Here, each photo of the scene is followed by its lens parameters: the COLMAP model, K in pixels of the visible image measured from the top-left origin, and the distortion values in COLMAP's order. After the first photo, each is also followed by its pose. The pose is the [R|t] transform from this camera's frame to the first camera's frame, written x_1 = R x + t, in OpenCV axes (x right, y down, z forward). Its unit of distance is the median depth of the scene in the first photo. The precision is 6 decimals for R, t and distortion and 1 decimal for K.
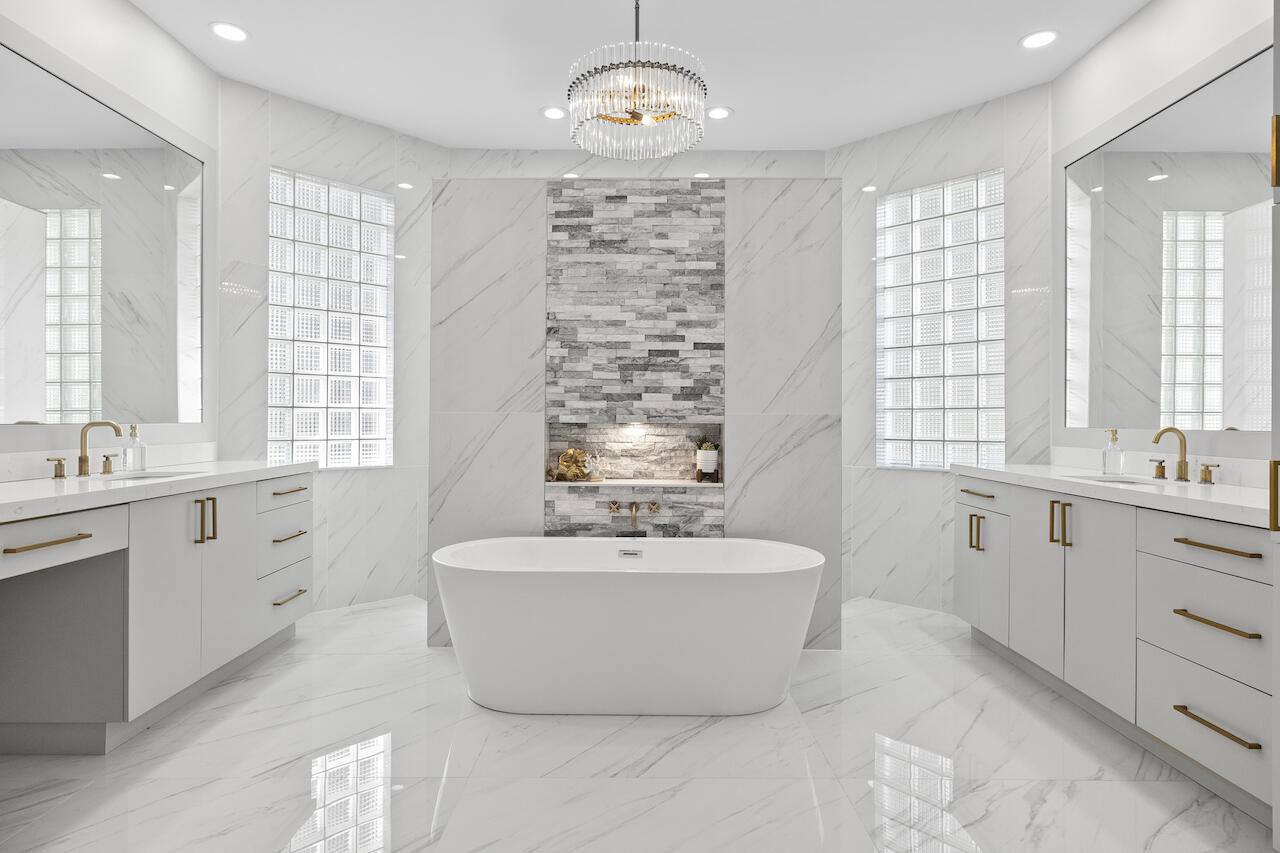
lens RADIAL K [[699.5, 0, 637.7], [0, 699.5, 419.4], [0, 0, 1]] dist [0.001481, 0.000541]
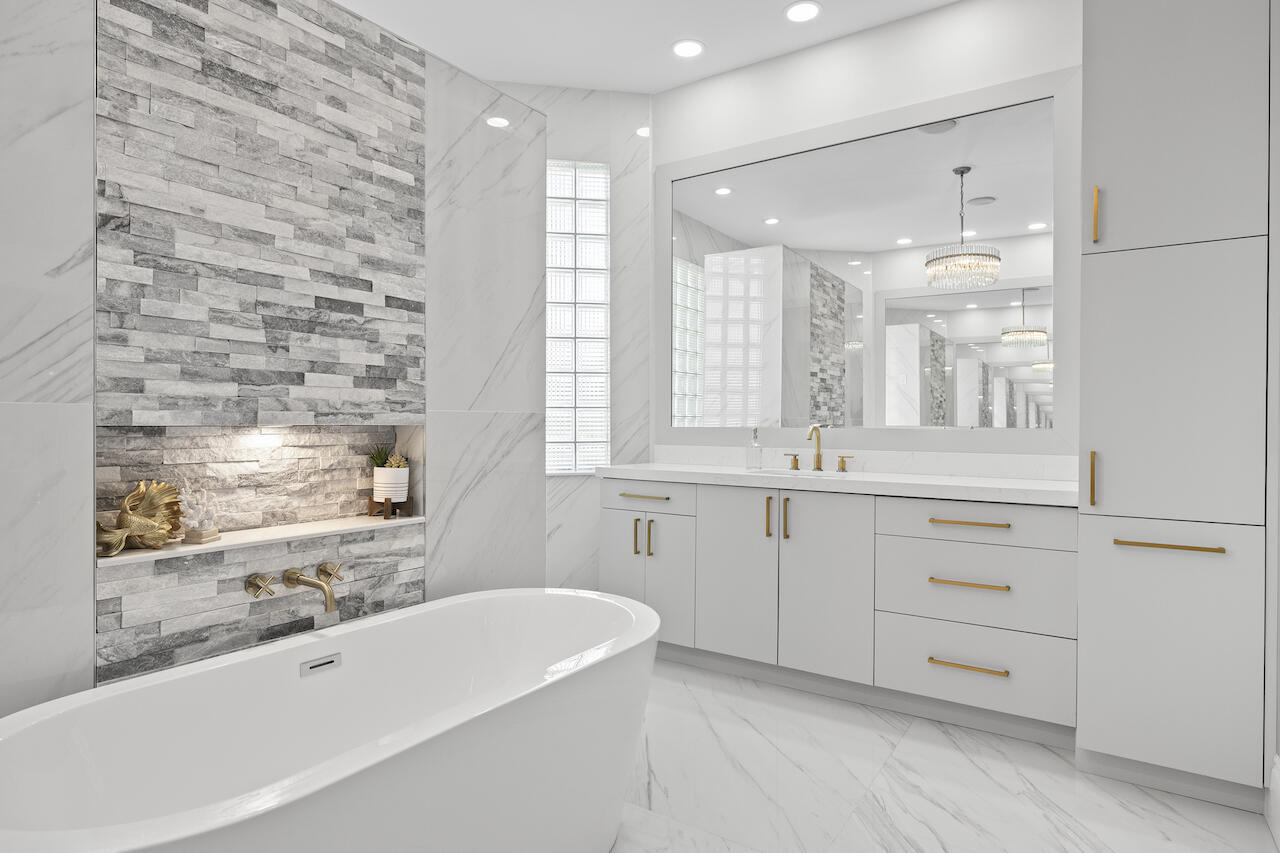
lens RADIAL K [[699.2, 0, 640.0], [0, 699.2, 426.5], [0, 0, 1]] dist [-0.001081, -0.000004]
pose [[0.559657, -0.008027, 0.828685, -0.307290], [-0.000955, 0.999946, 0.010331, -0.000135], [-0.828724, -0.006573, 0.559619, 0.464262]]
